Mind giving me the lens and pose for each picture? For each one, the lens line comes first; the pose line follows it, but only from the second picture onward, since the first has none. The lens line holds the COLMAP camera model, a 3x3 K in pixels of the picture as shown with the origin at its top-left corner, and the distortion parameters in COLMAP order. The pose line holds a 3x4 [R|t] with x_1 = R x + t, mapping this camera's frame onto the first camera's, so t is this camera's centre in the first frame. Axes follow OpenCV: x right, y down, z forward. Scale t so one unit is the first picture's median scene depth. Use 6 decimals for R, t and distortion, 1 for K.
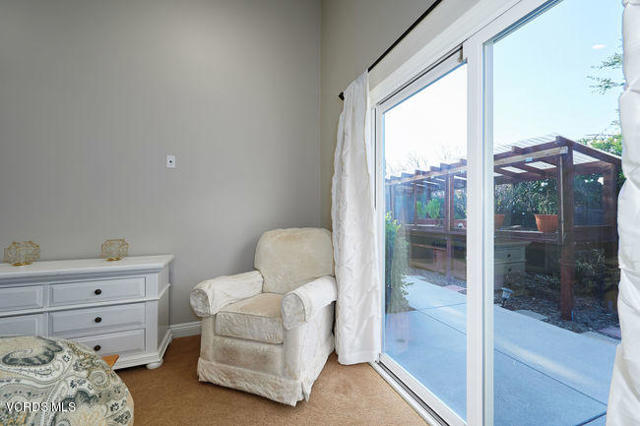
lens RADIAL K [[271.5, 0, 320.0], [0, 271.5, 213.0], [0, 0, 1]] dist [0.002076, 0.000156]
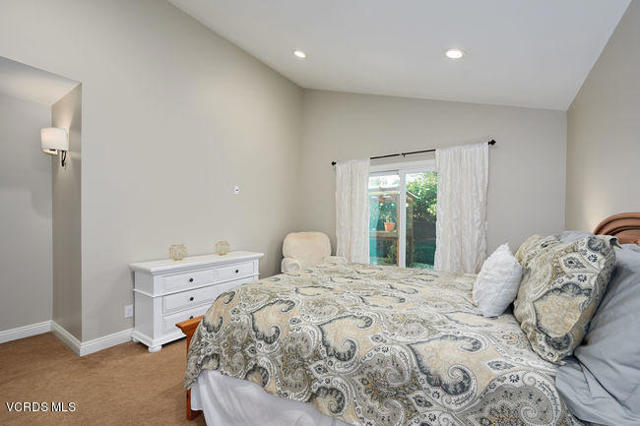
lens RADIAL K [[297.3, 0, 320.0], [0, 297.3, 213.0], [0, 0, 1]] dist [-0.002214, -0.000093]
pose [[0.828638, 0.011805, 0.559660, -1.109720], [-0.000009, 0.999778, -0.021076, -0.027445], [-0.559784, 0.017459, 0.828454, -0.660521]]
